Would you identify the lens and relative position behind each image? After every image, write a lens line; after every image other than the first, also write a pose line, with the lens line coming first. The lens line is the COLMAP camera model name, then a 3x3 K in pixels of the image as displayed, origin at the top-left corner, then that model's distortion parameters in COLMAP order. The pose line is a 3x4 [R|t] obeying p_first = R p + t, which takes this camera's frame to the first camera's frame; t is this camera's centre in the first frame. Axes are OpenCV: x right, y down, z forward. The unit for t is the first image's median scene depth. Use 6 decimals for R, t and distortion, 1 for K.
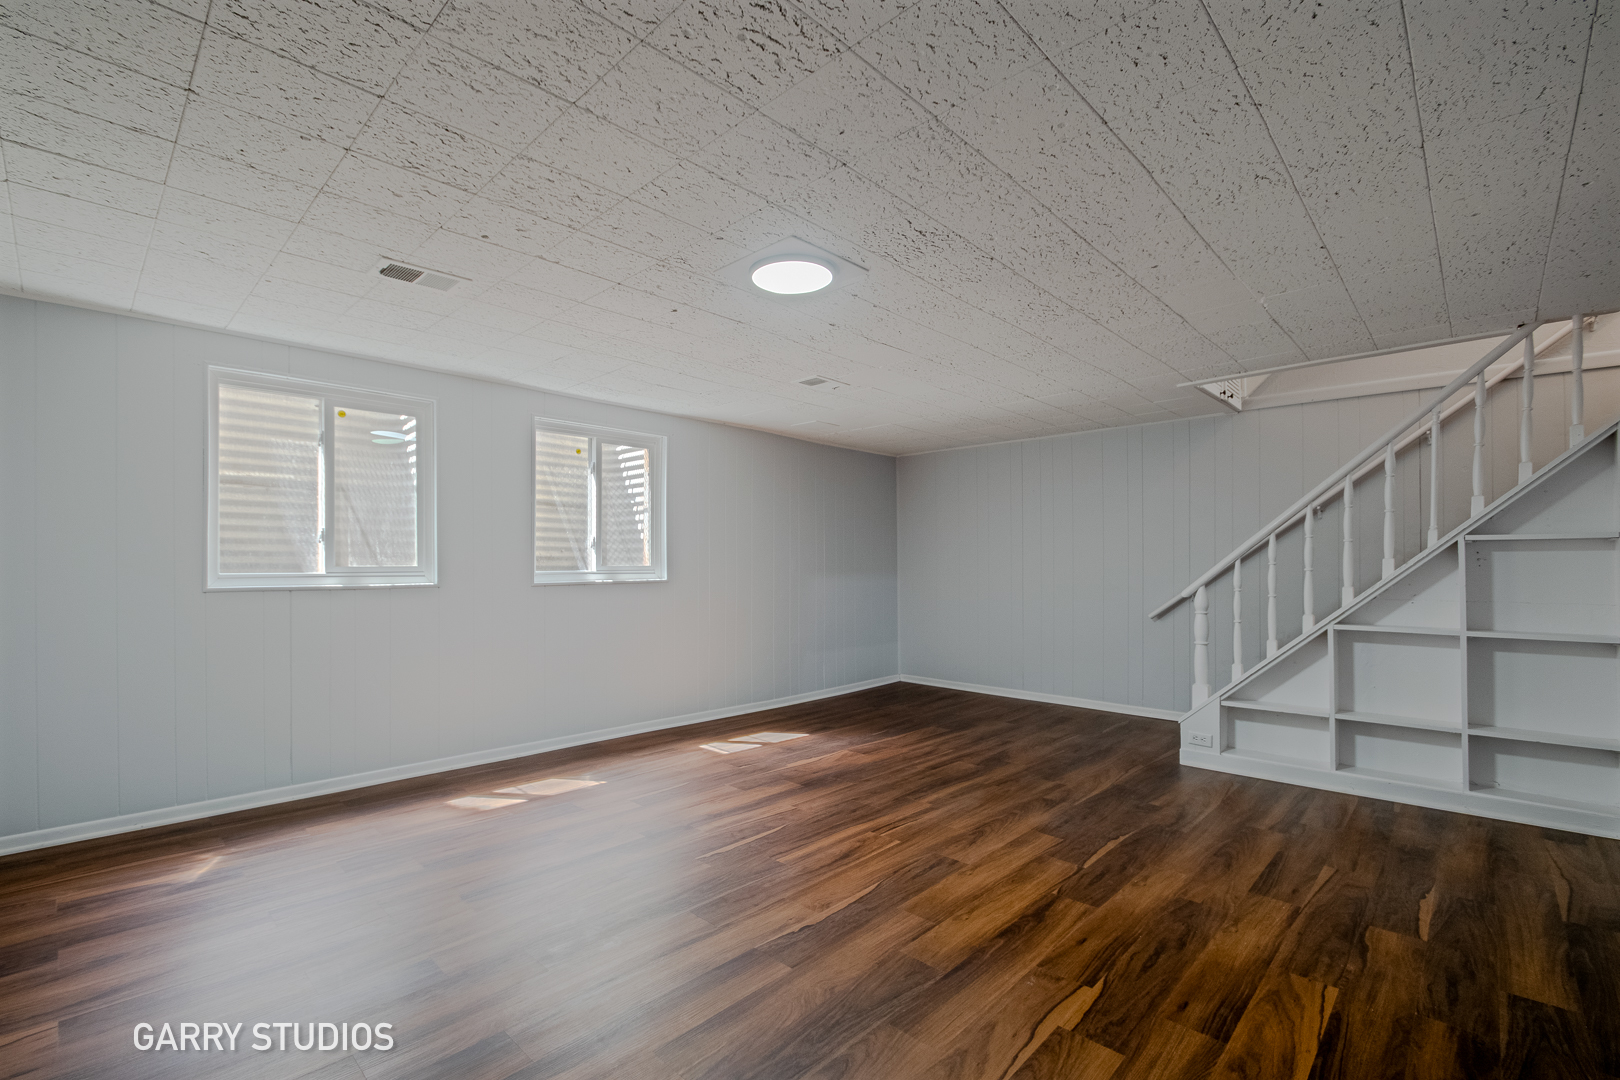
lens RADIAL K [[714.2, 0, 810.4], [0, 714.2, 555.5], [0, 0, 1]] dist [-0.002100, -0.000693]
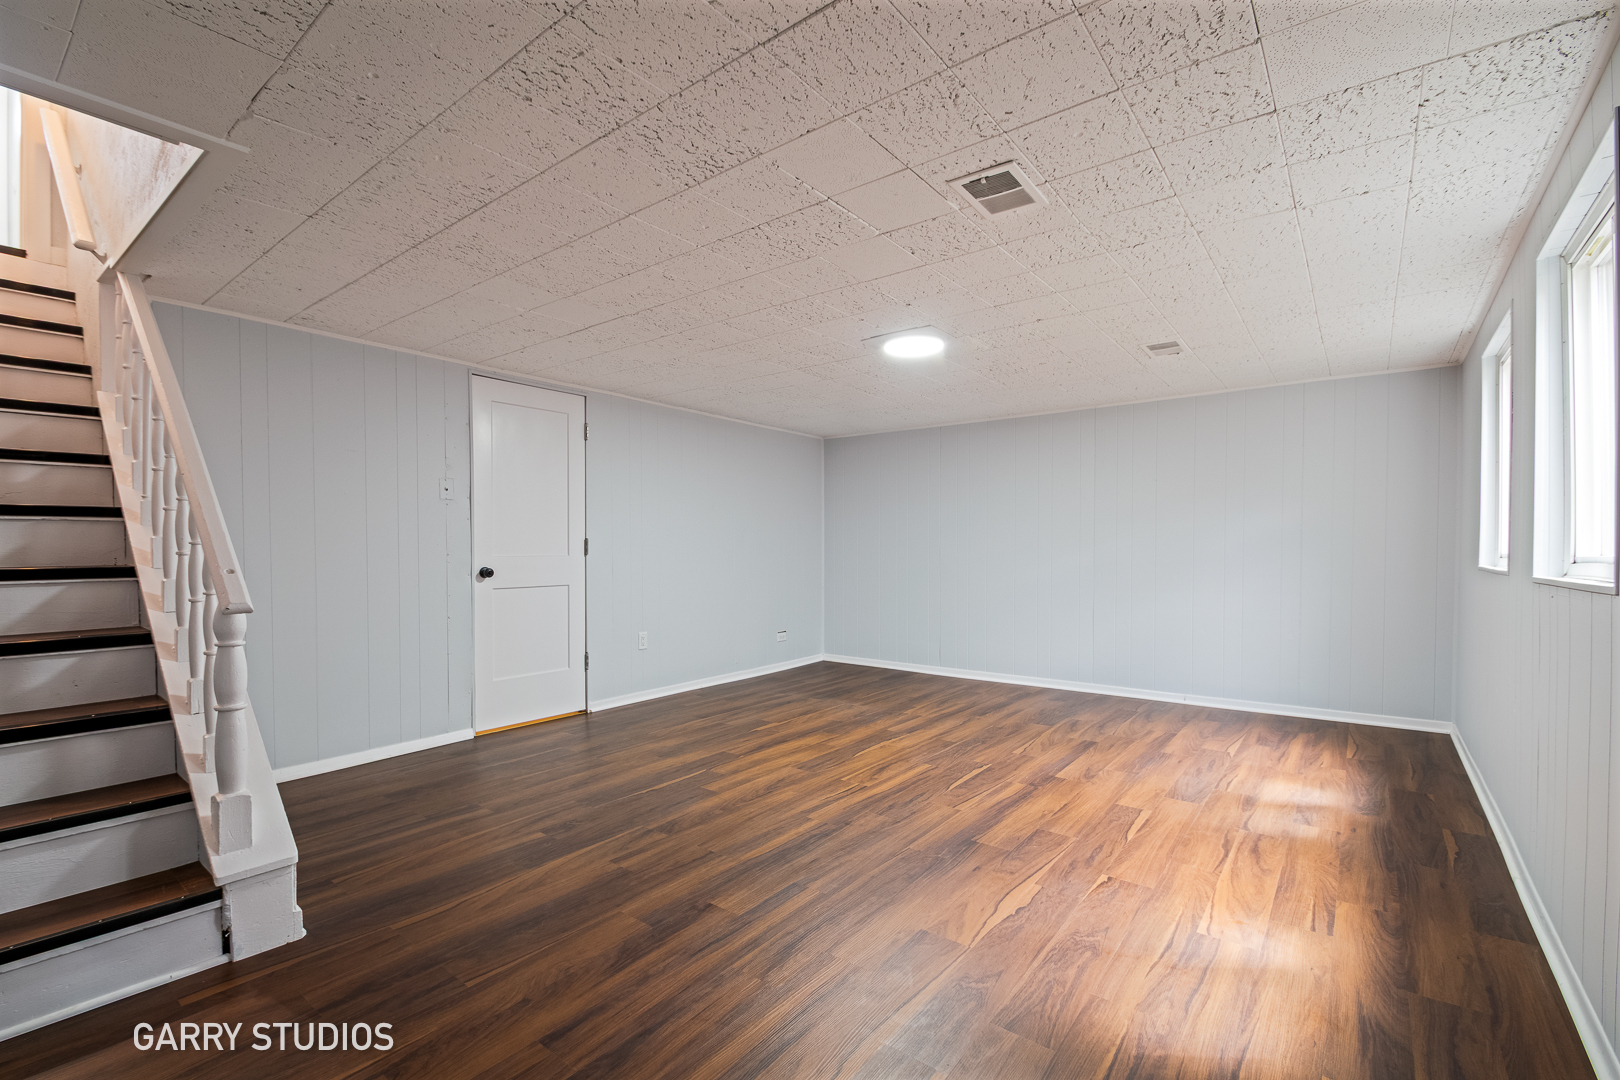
lens RADIAL K [[714.2, 0, 810.8], [0, 714.2, 547.0], [0, 0, 1]] dist [-0.002100, -0.000693]
pose [[-0.995094, 0.002882, -0.098896, 0.289615], [0.004564, 0.999849, -0.016785, 0.033481], [0.098833, -0.017154, -0.994956, 2.162275]]
